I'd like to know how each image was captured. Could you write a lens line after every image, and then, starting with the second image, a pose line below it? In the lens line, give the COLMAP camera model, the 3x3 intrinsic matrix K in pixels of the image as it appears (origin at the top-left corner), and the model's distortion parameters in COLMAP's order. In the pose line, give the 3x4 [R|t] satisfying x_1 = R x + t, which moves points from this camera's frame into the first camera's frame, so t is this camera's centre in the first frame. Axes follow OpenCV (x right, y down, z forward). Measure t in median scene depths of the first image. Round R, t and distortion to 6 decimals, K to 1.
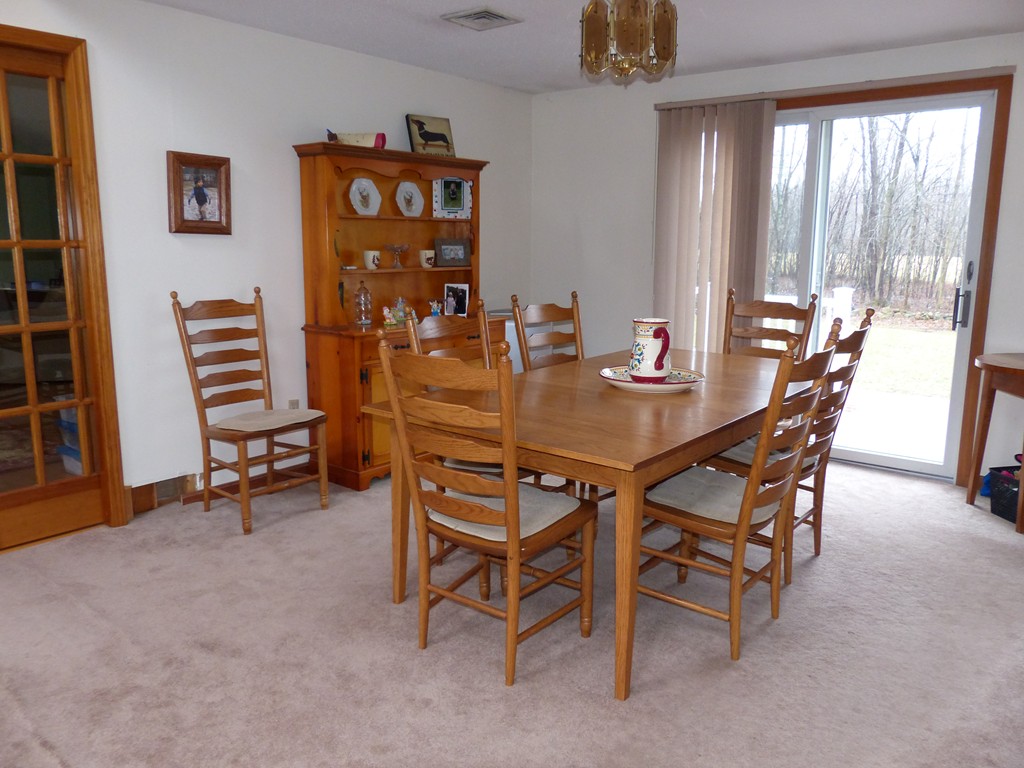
lens RADIAL K [[787.4, 0, 511.5], [0, 787.4, 383.9], [0, 0, 1]] dist [0.000971, 0.001376]
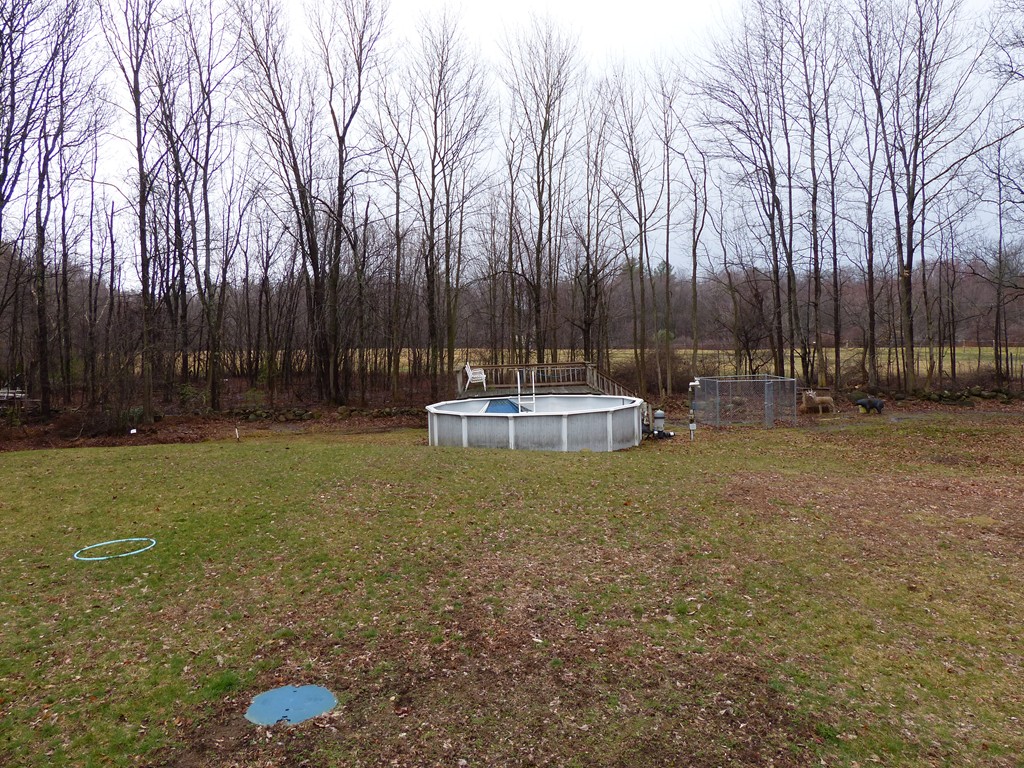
lens RADIAL K [[787.4, 0, 512.0], [0, 787.4, 385.0], [0, 0, 1]] dist [0.000971, 0.001376]
pose [[0.790690, -0.054382, 0.609796, 0.084706], [0.138032, 0.986236, -0.091026, -0.012796], [-0.596453, 0.156145, 0.787314, 0.182763]]
